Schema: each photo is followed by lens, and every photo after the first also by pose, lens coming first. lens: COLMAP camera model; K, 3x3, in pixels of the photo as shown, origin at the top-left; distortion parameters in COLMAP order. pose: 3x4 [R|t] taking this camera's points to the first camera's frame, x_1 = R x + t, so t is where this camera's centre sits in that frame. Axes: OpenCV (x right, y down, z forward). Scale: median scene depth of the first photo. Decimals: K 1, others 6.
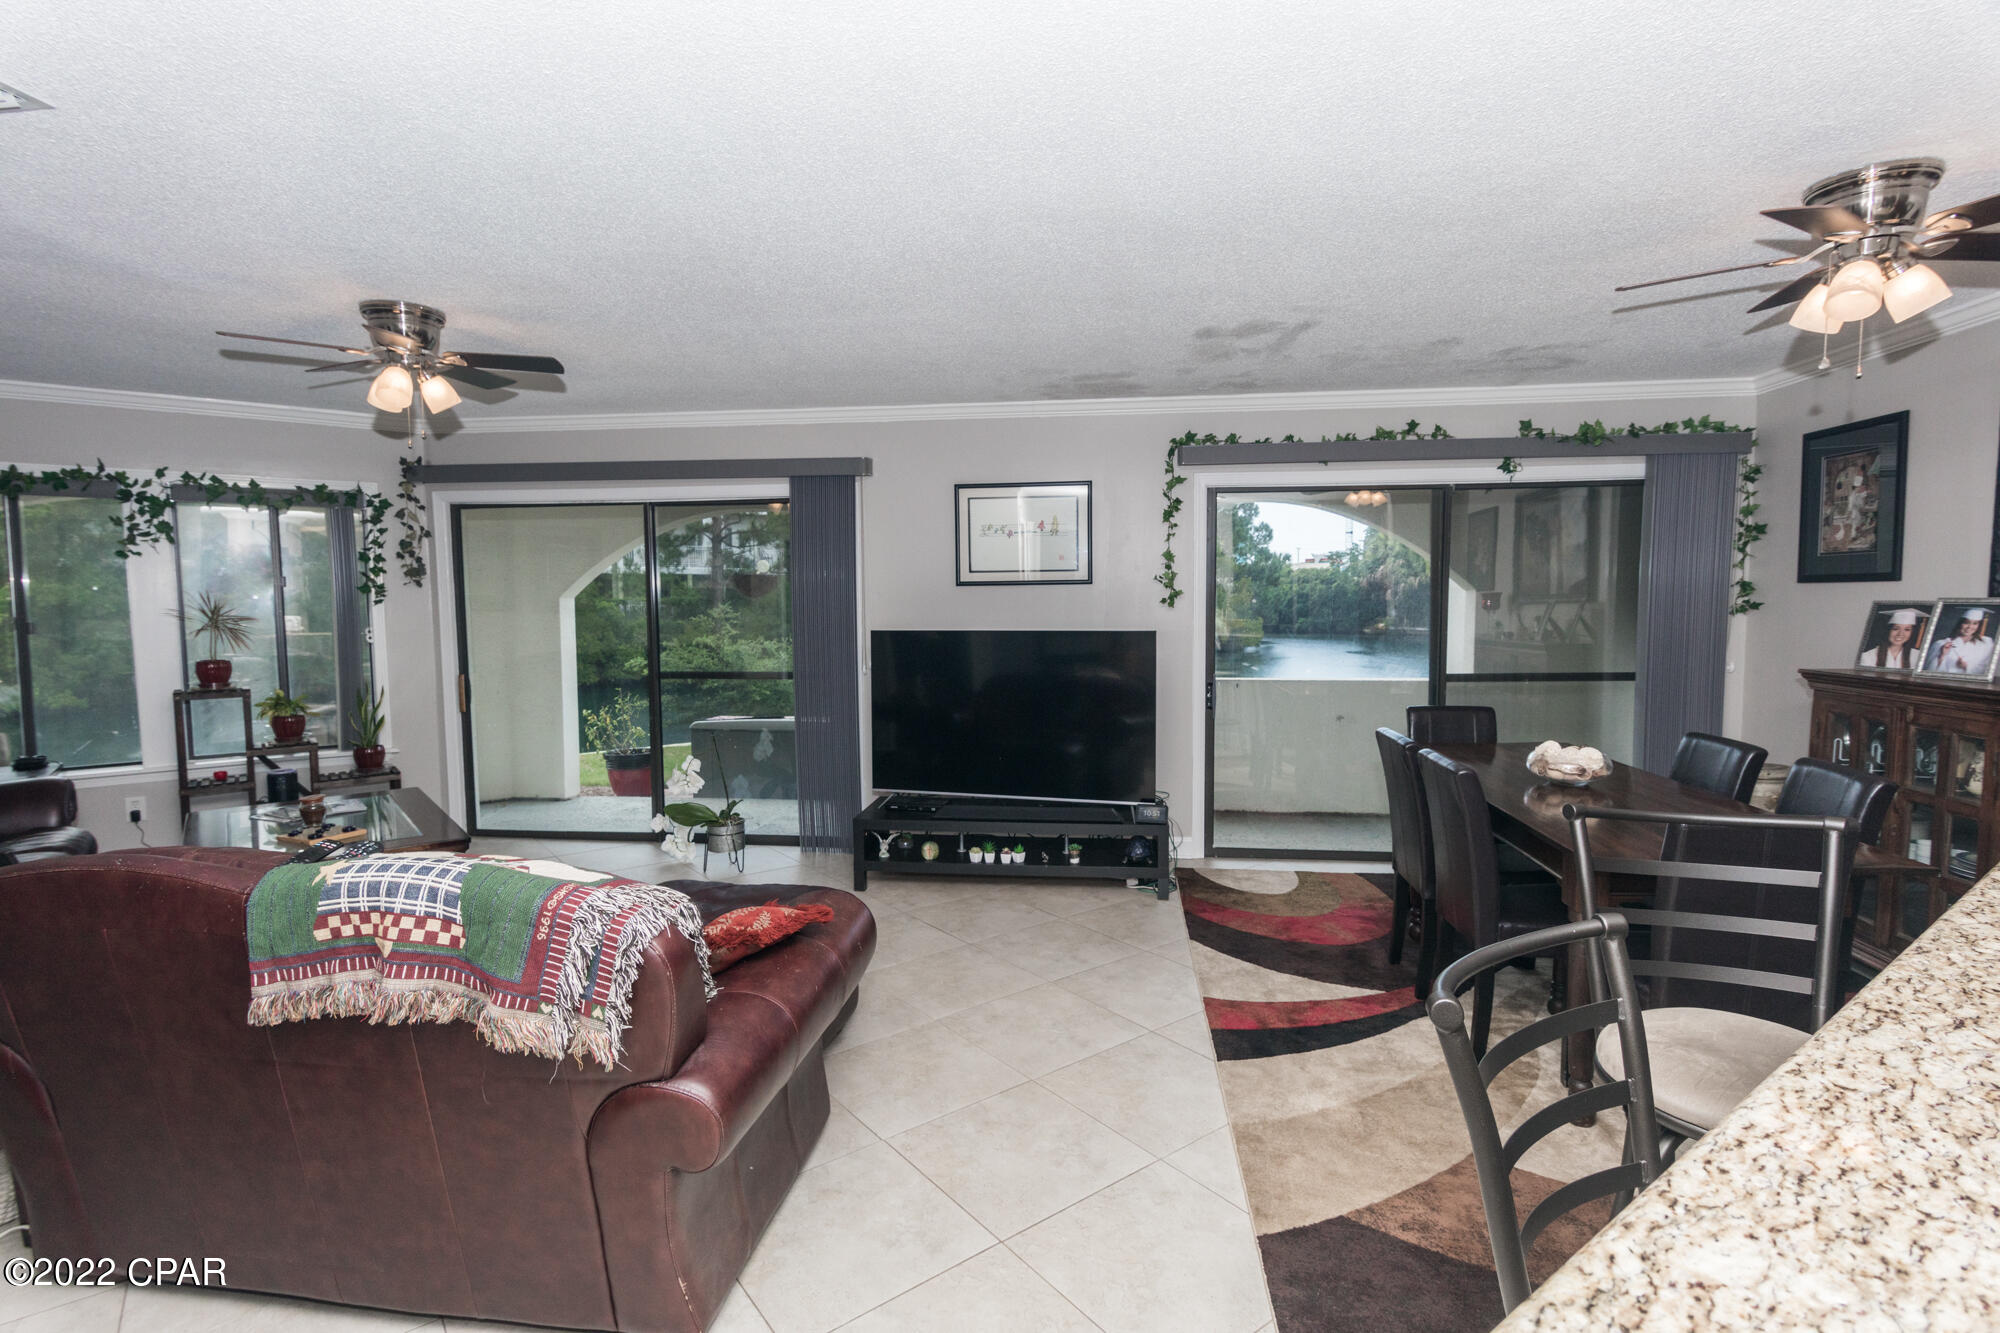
lens RADIAL K [[960.3, 0, 992.7], [0, 960.3, 669.2], [0, 0, 1]] dist [0.003222, -0.000495]
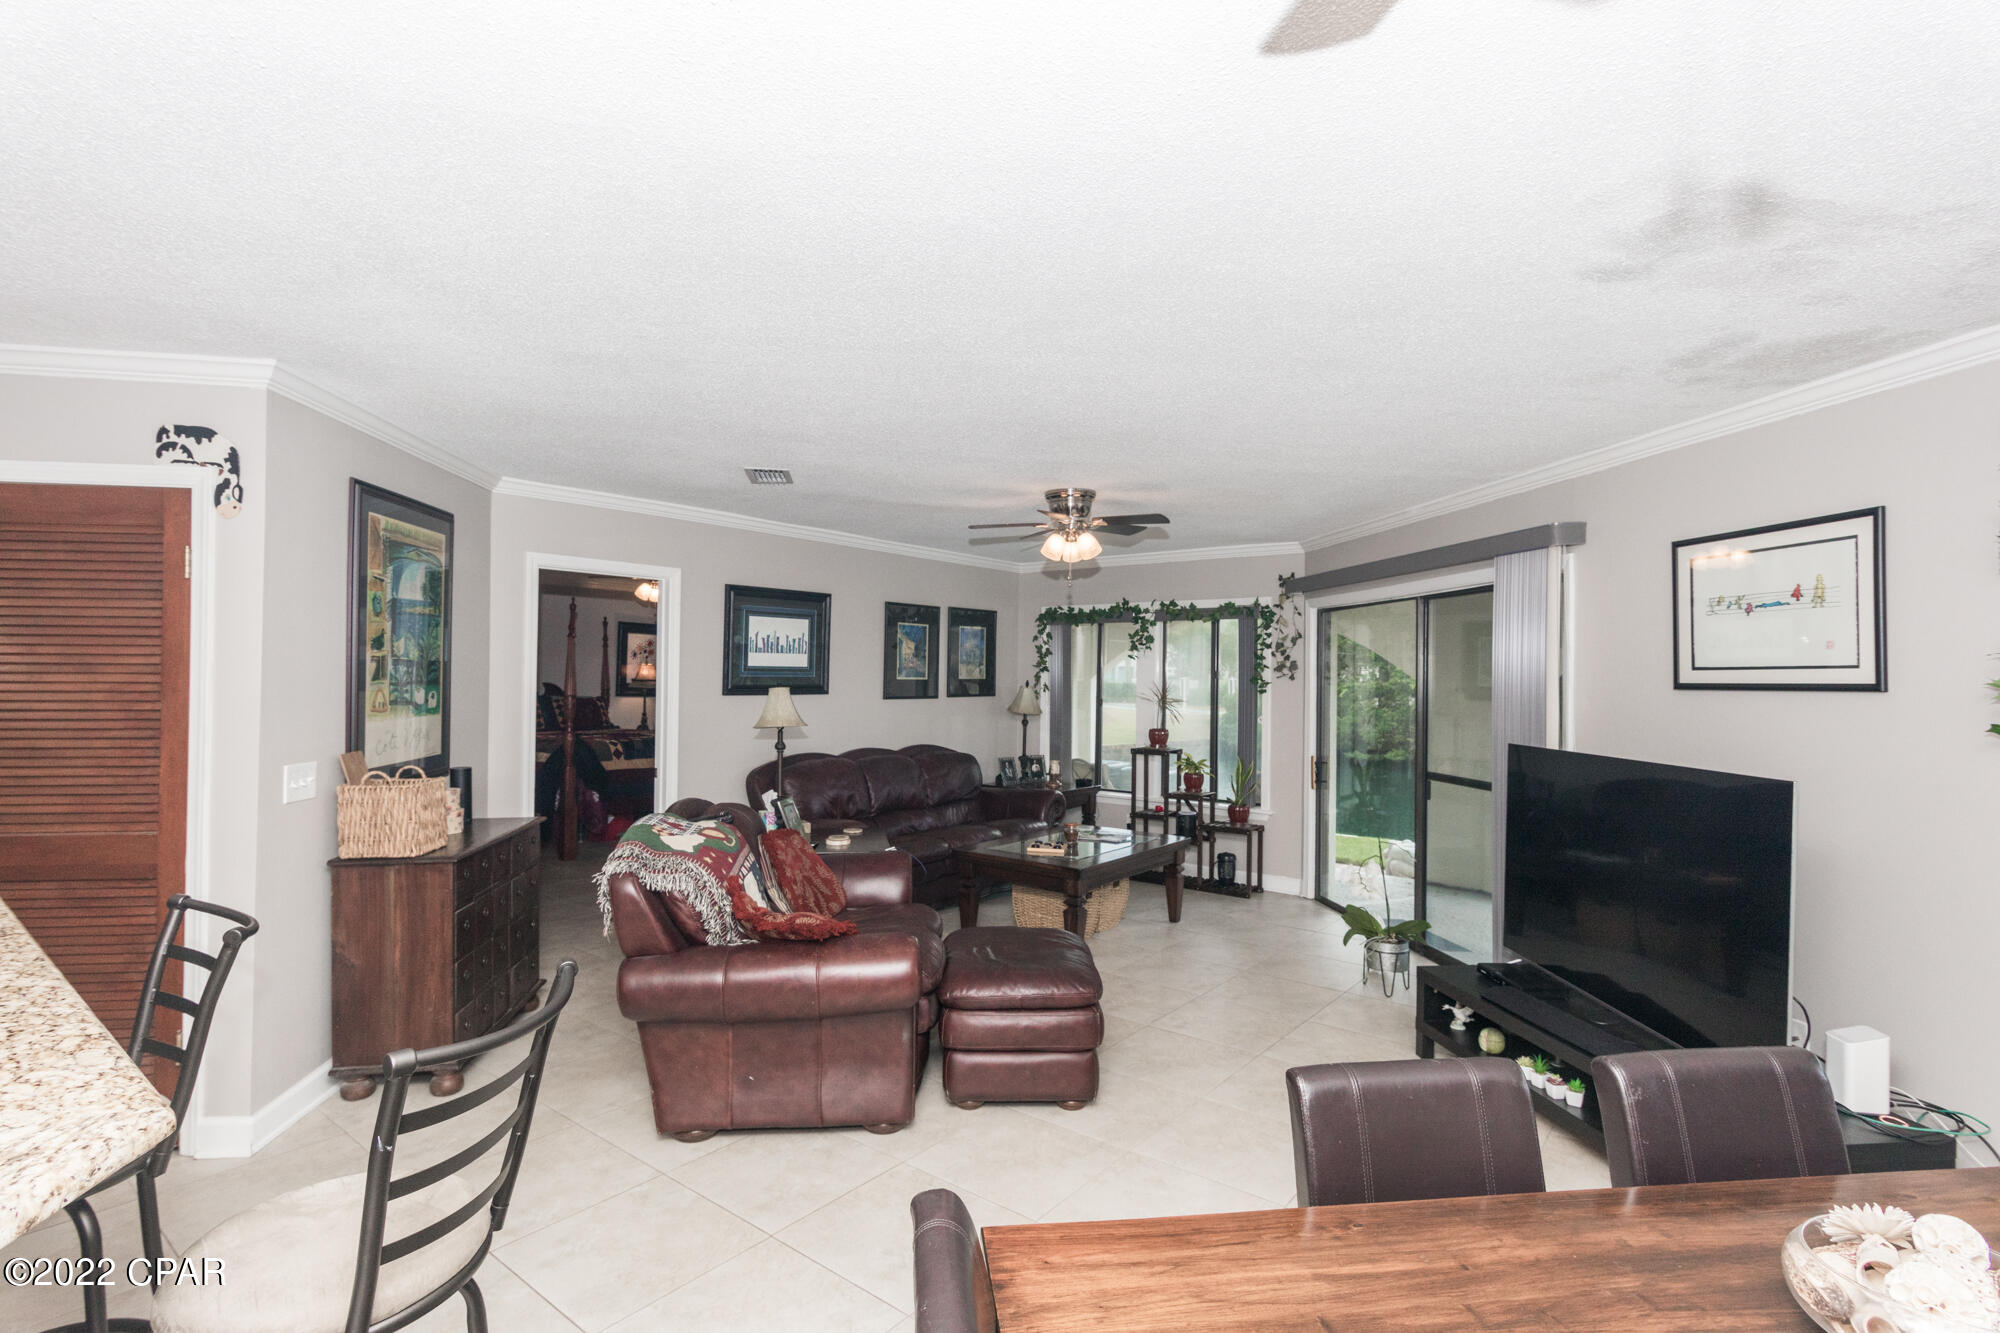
lens RADIAL K [[960.3, 0, 992.7], [0, 960.3, 669.2], [0, 0, 1]] dist [0.003222, -0.000495]
pose [[0.246394, 0.003142, -0.969165, 0.544502], [-0.086041, 0.996117, -0.018645, -0.050979], [0.965343, 0.087982, 0.245707, 0.397211]]
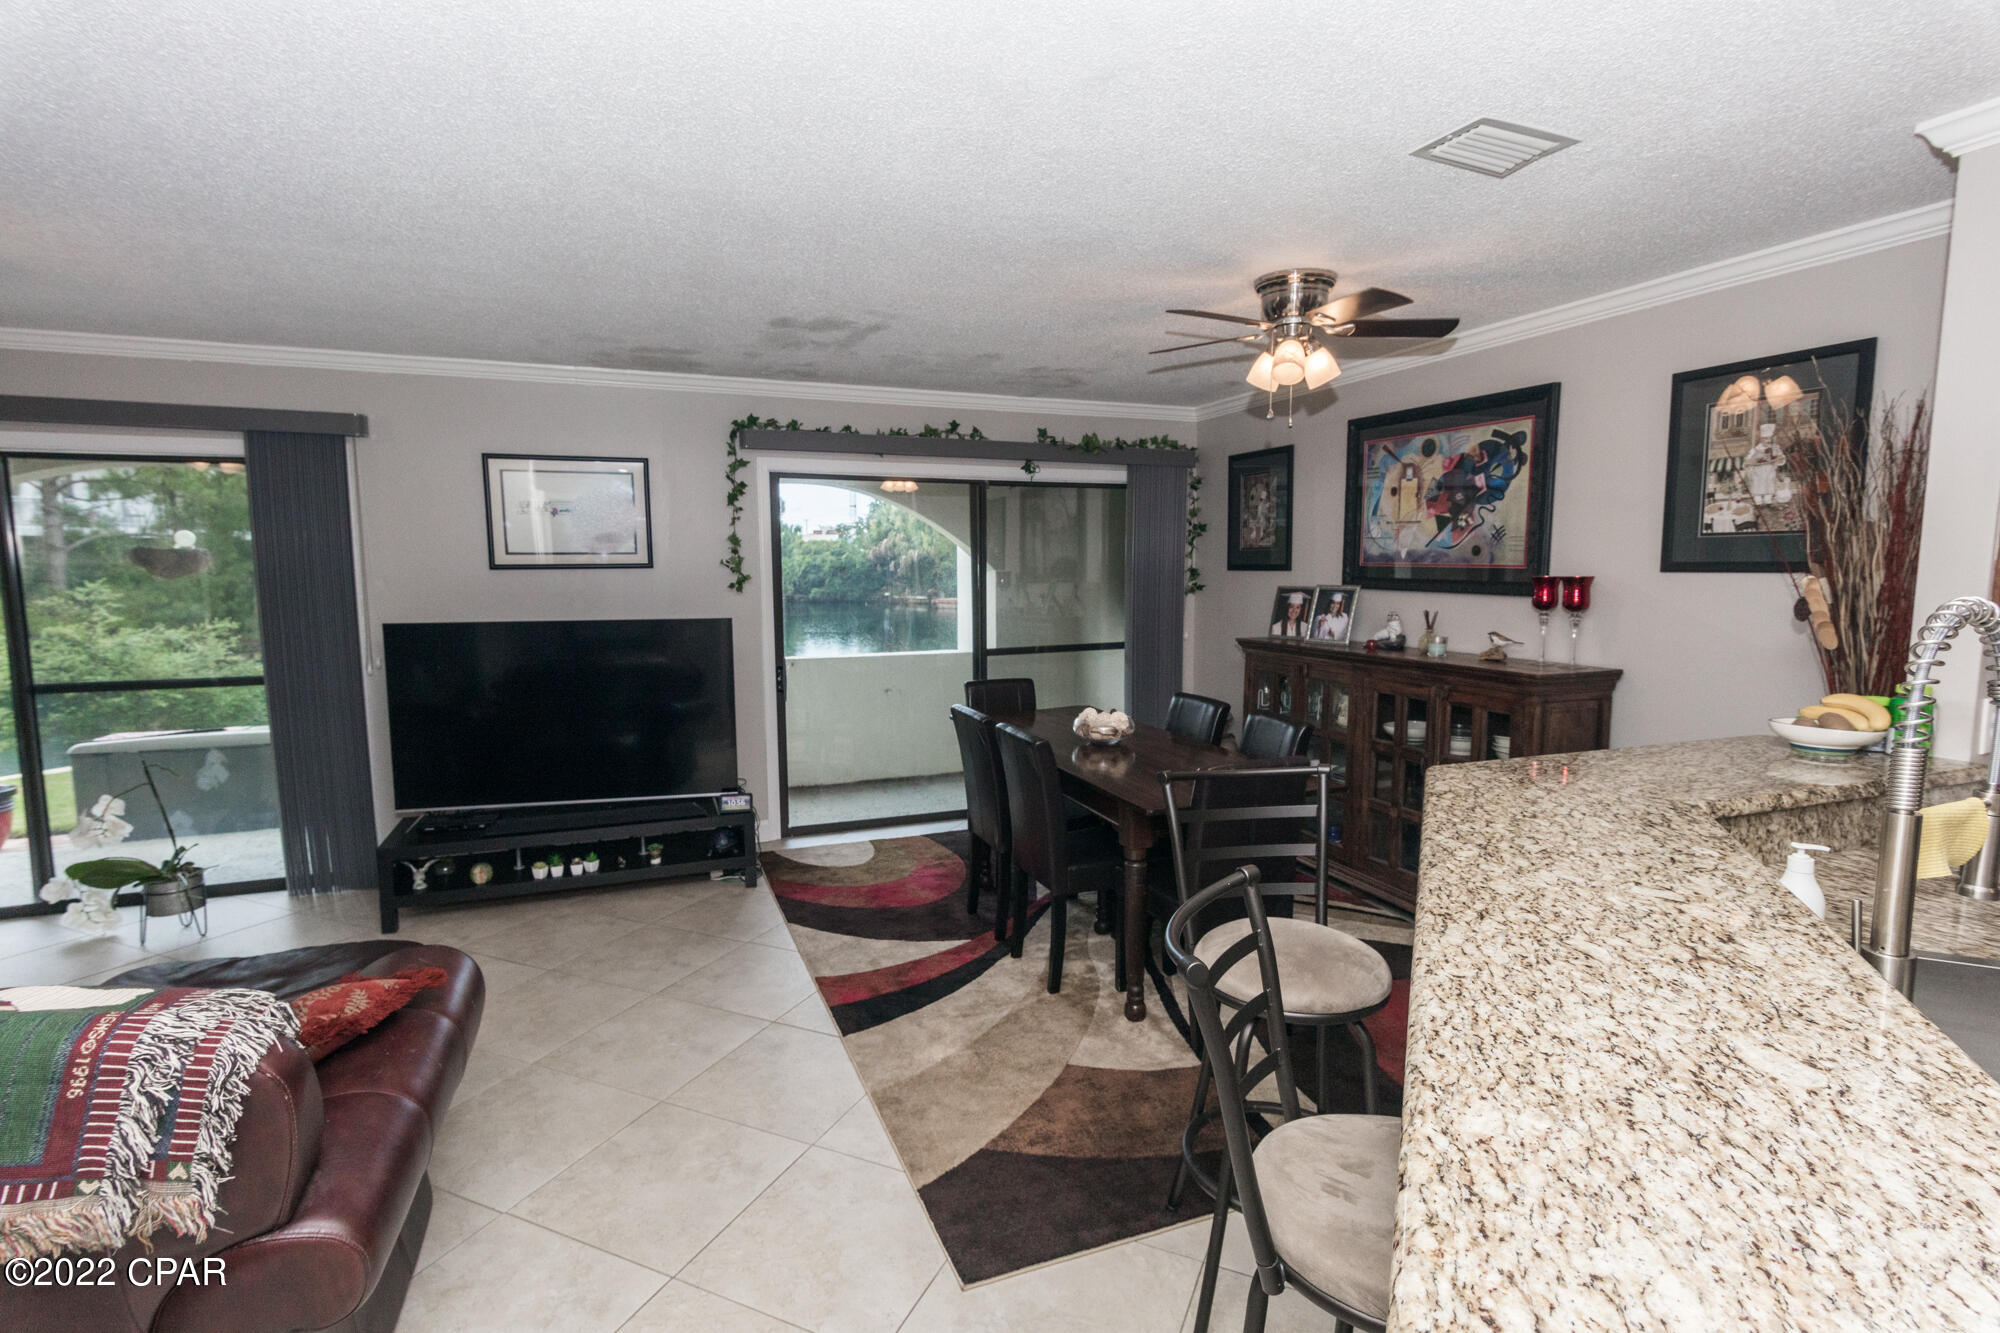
lens RADIAL K [[957.2, 0, 991.3], [0, 957.2, 669.7], [0, 0, 1]] dist [0.006855, -0.001535]
pose [[0.879306, -0.048422, 0.473788, -0.059304], [0.033216, 0.998631, 0.040415, -0.016741], [-0.475097, -0.019800, 0.879711, 0.007852]]
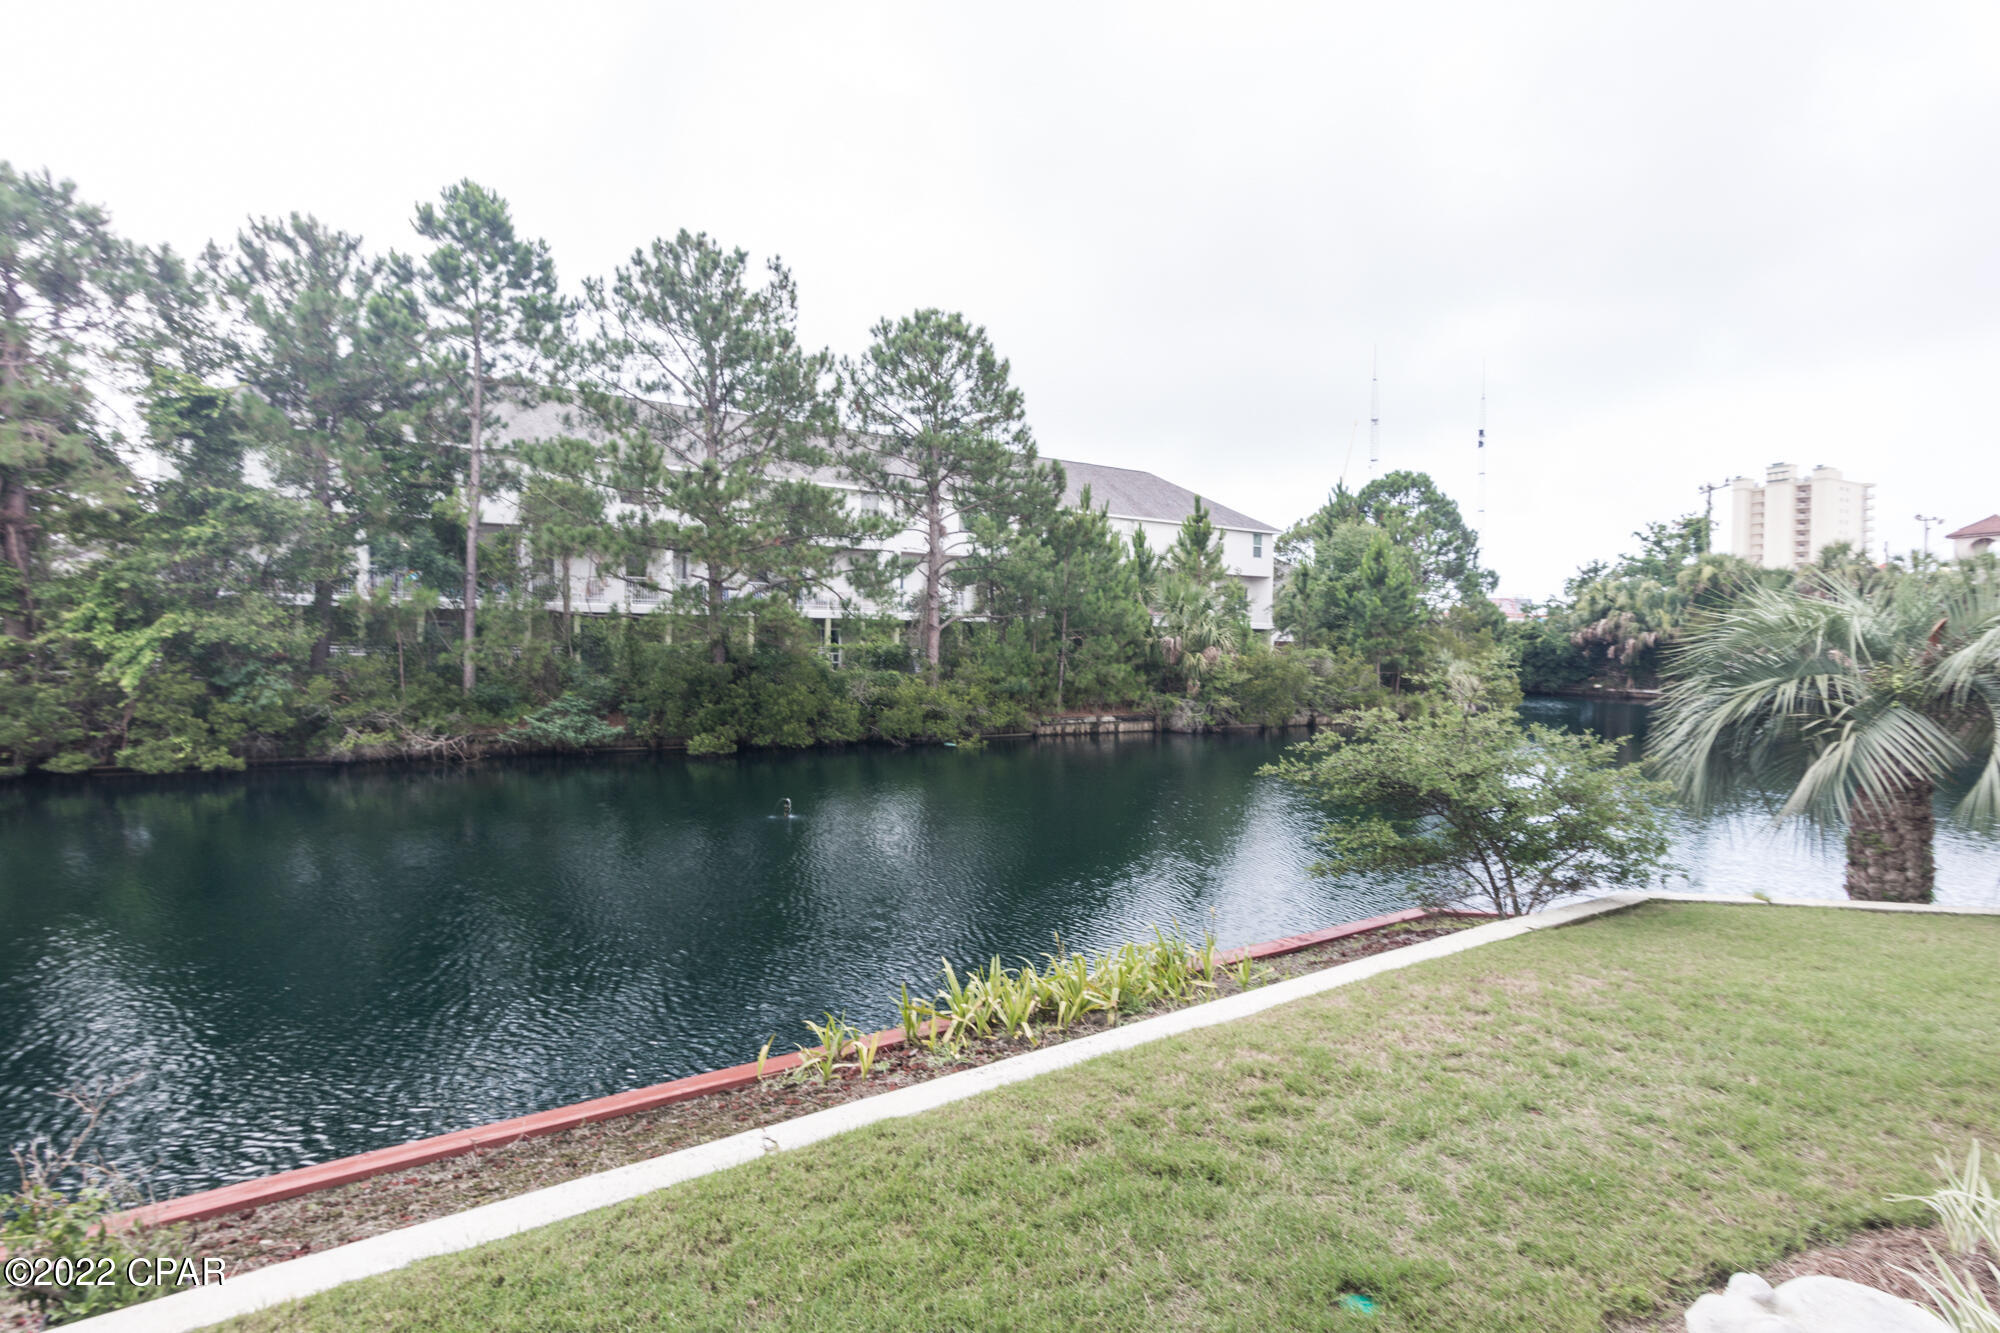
lens RADIAL K [[957.2, 0, 991.3], [0, 957.2, 669.7], [0, 0, 1]] dist [0.006855, -0.001535]
pose [[0.997494, 0.015009, -0.069136, -1.331050], [-0.018596, 0.998498, -0.051538, -0.074686], [0.068259, 0.052694, 0.996275, 1.191012]]
